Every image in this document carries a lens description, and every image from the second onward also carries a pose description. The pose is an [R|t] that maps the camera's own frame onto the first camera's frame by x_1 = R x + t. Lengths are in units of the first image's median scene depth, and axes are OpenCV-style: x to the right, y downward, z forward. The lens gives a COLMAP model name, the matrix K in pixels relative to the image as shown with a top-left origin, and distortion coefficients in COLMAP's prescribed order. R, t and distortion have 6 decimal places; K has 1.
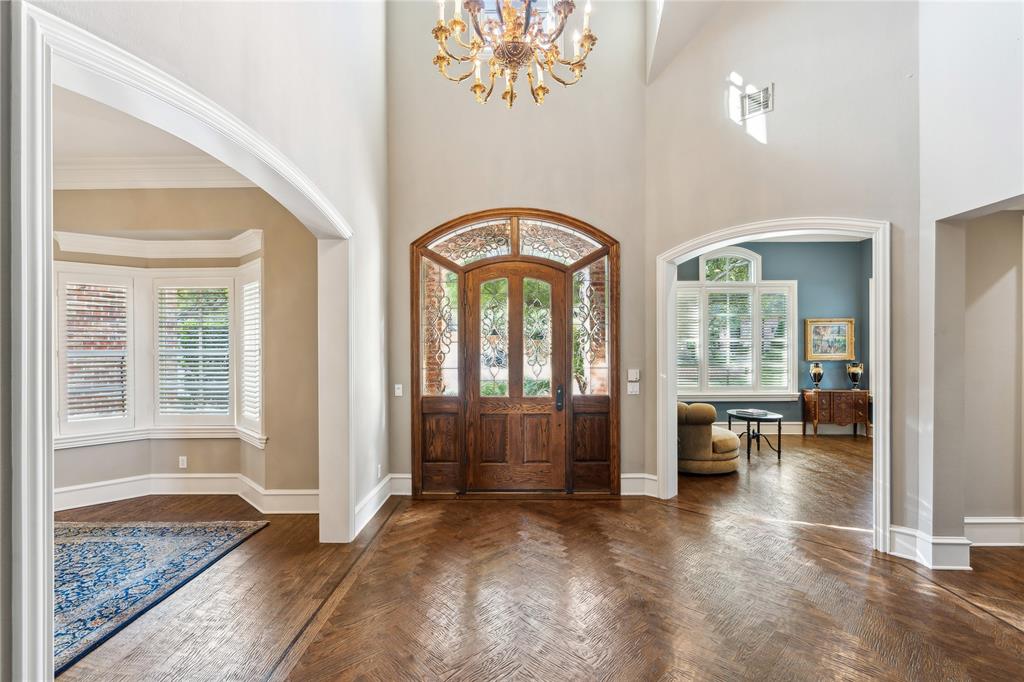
lens RADIAL K [[474.3, 0, 515.4], [0, 474.3, 349.0], [0, 0, 1]] dist [-0.004801, 0.002000]
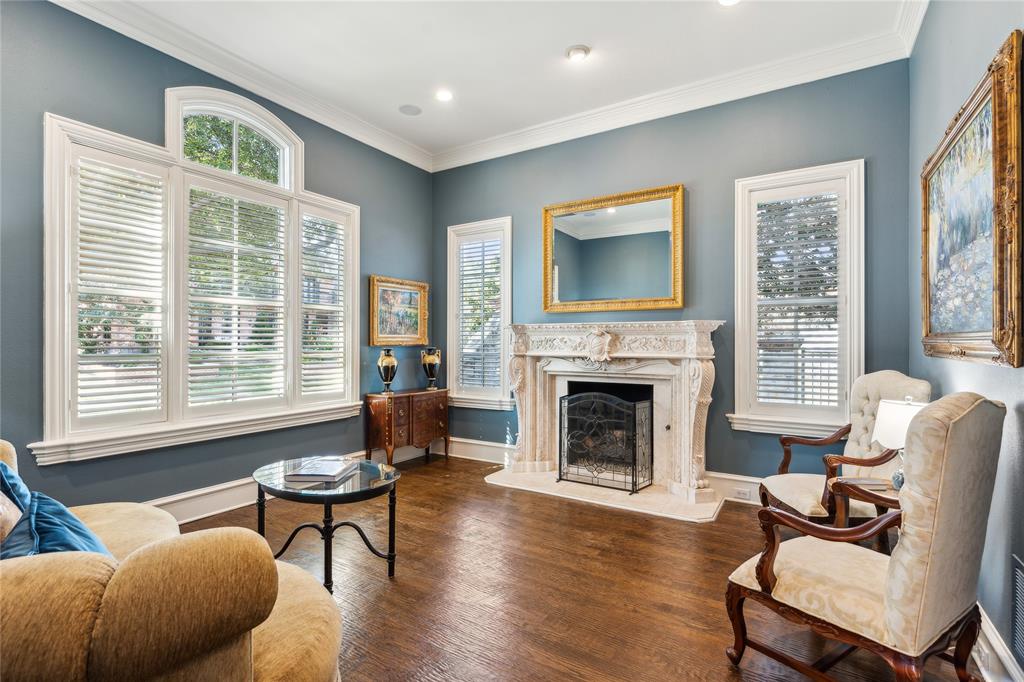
lens RADIAL K [[474.3, 0, 516.1], [0, 474.3, 341.8], [0, 0, 1]] dist [-0.004801, 0.002000]
pose [[0.514699, 0.006067, 0.857349, 0.199628], [-0.005622, 0.999977, -0.003701, 0.020871], [-0.857352, -0.002915, 0.514722, 0.540288]]
